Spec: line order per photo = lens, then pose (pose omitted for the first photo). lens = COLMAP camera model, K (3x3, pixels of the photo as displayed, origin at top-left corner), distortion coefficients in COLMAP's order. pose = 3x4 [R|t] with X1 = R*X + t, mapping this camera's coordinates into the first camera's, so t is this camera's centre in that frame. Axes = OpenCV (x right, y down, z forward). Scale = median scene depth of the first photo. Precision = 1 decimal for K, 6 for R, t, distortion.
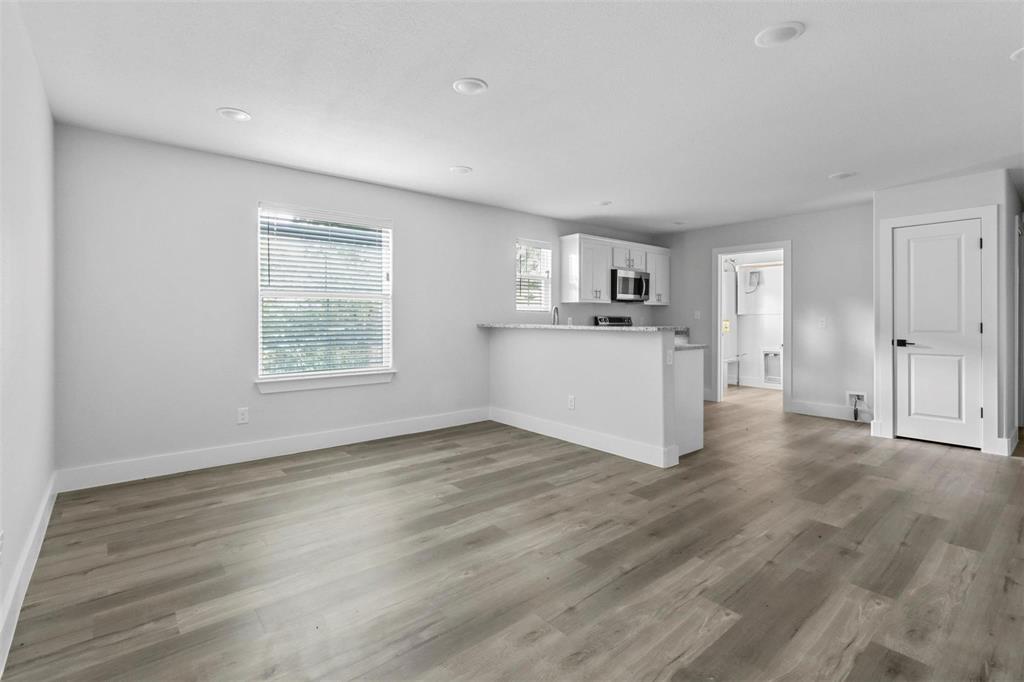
lens RADIAL K [[471.9, 0, 504.3], [0, 471.9, 319.9], [0, 0, 1]] dist [0.000660, -0.001169]
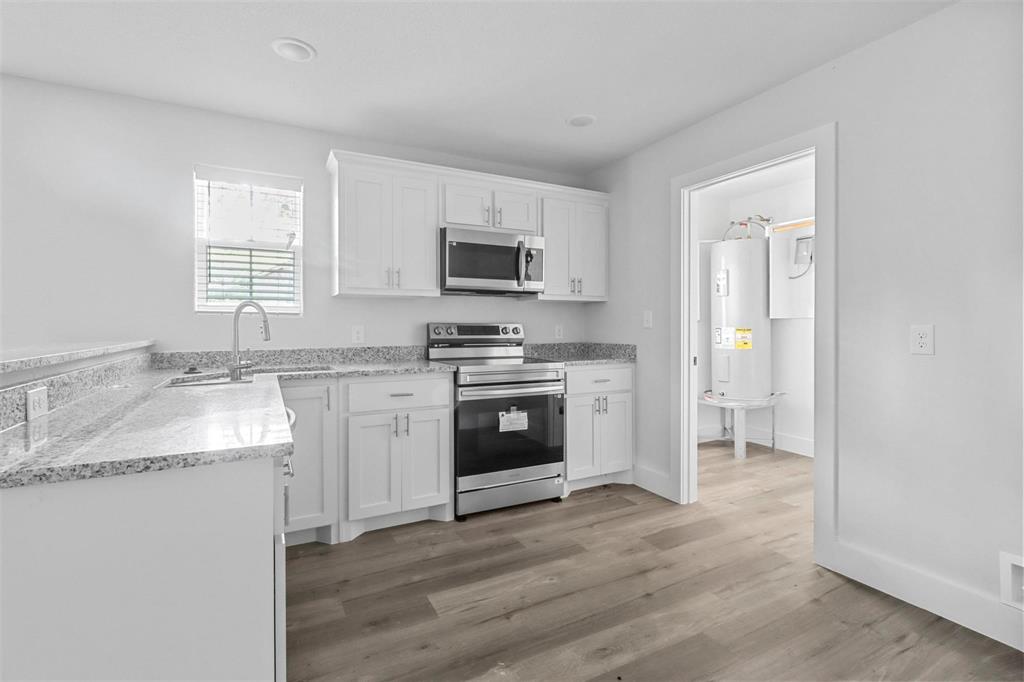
lens RADIAL K [[471.9, 0, 502.9], [0, 471.9, 327.7], [0, 0, 1]] dist [0.000660, -0.001169]
pose [[0.978021, 0.006818, -0.208397, 0.027532], [-0.003372, 0.999852, 0.016886, -0.000795], [0.208481, -0.015813, 0.977898, 0.037015]]
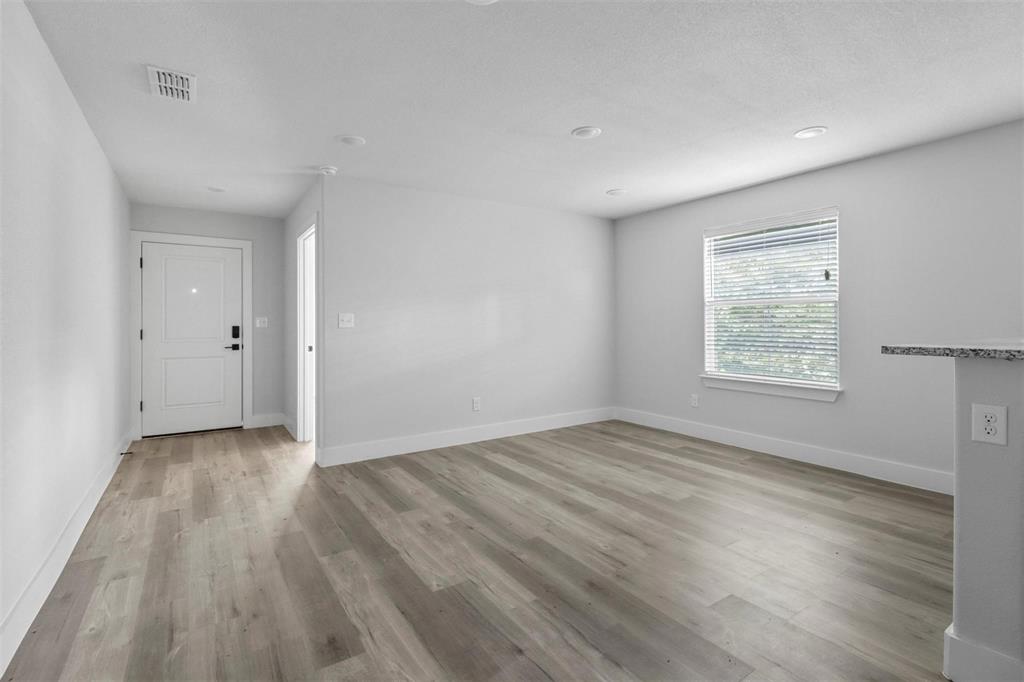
lens RADIAL K [[471.9, 0, 511.0], [0, 471.9, 332.7], [0, 0, 1]] dist [0.000660, -0.001169]
pose [[-0.096383, 0.018215, -0.995178, 1.601422], [-0.001563, 0.999829, 0.018452, -0.012304], [0.995343, 0.003334, -0.096338, 1.295346]]
